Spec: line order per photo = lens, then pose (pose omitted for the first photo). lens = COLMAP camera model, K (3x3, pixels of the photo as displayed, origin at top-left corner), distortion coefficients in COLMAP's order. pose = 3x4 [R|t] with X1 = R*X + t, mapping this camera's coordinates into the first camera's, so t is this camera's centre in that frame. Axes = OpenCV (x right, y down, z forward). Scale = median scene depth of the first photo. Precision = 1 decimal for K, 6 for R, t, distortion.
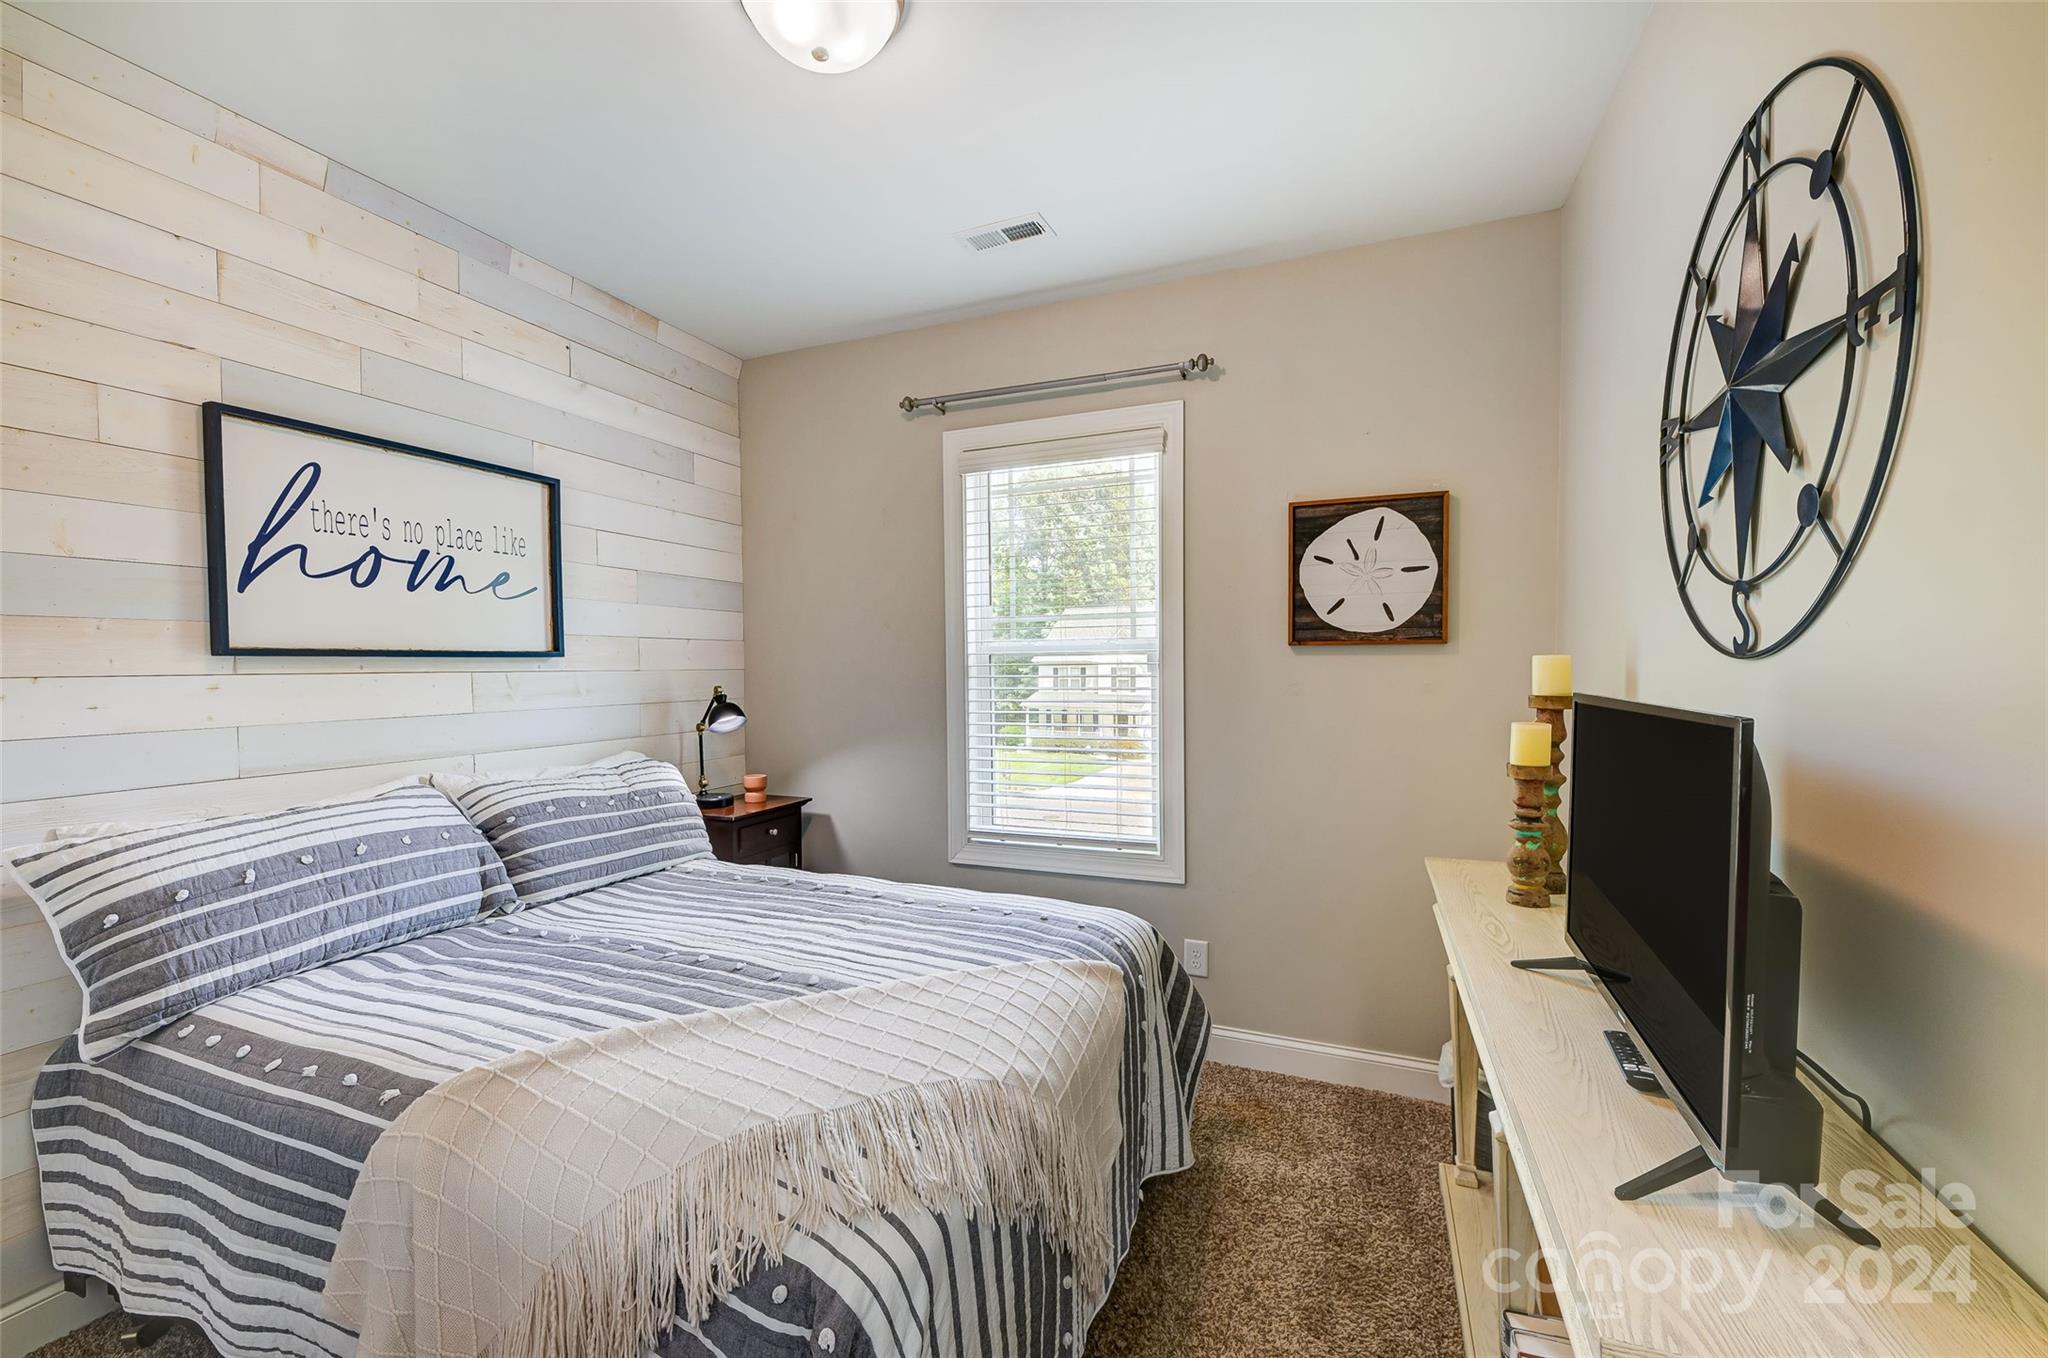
lens RADIAL K [[813.5, 0, 1029.0], [0, 813.5, 687.0], [0, 0, 1]] dist [0.016276, -0.010098]
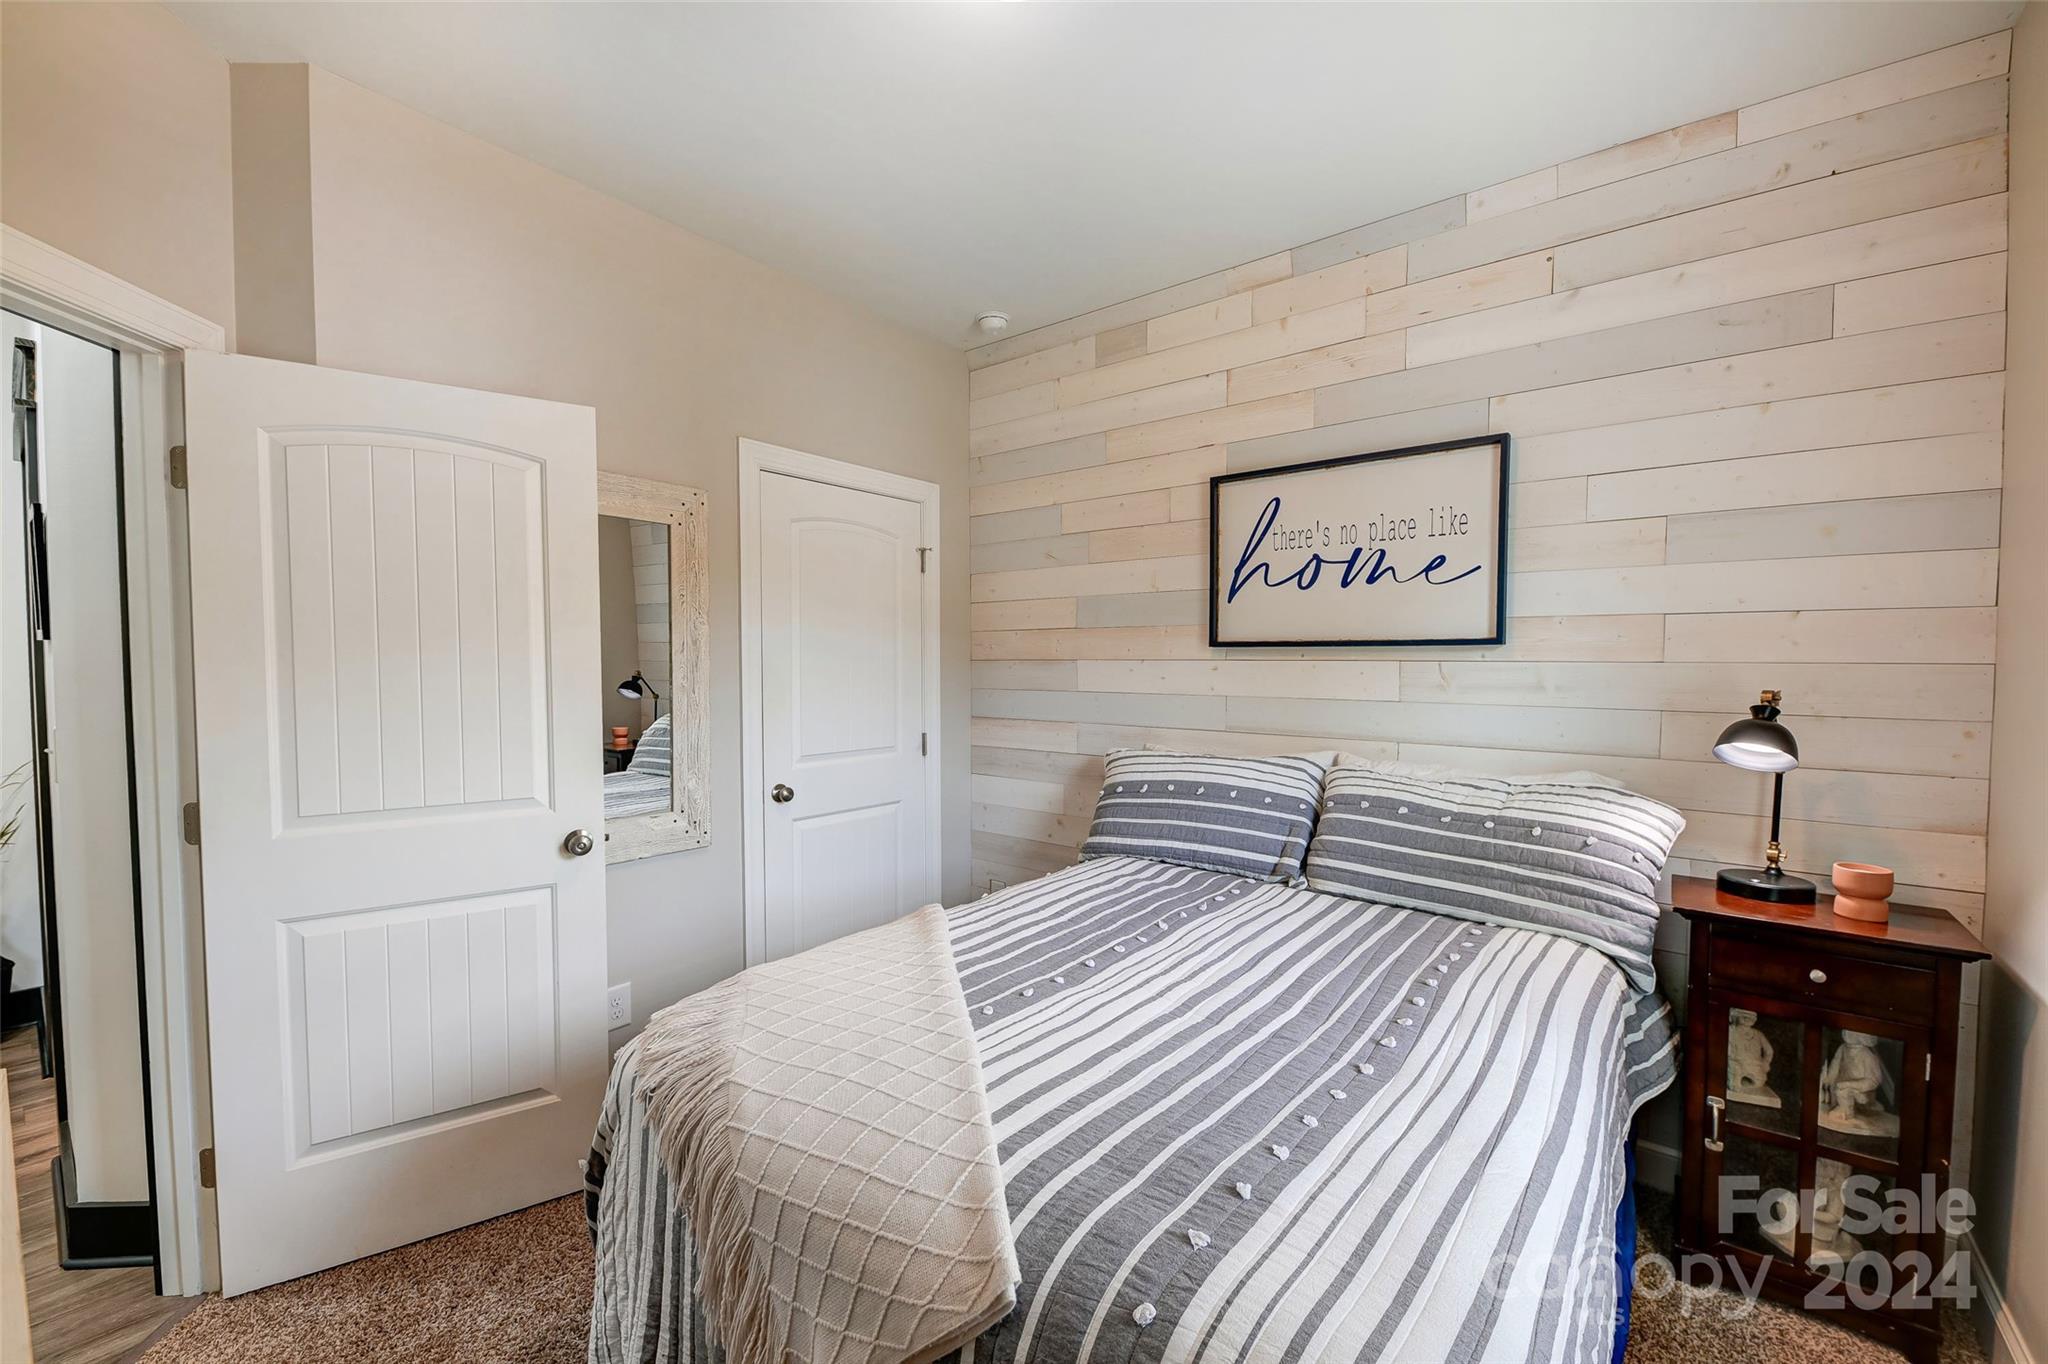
lens RADIAL K [[813.5, 0, 1029.0], [0, 813.5, 690.0], [0, 0, 1]] dist [0.016276, -0.010098]
pose [[-0.278050, 0.040334, -0.959719, 0.437476], [-0.030933, 0.998224, 0.050914, -0.020864], [0.960068, 0.043843, -0.276308, 0.894313]]
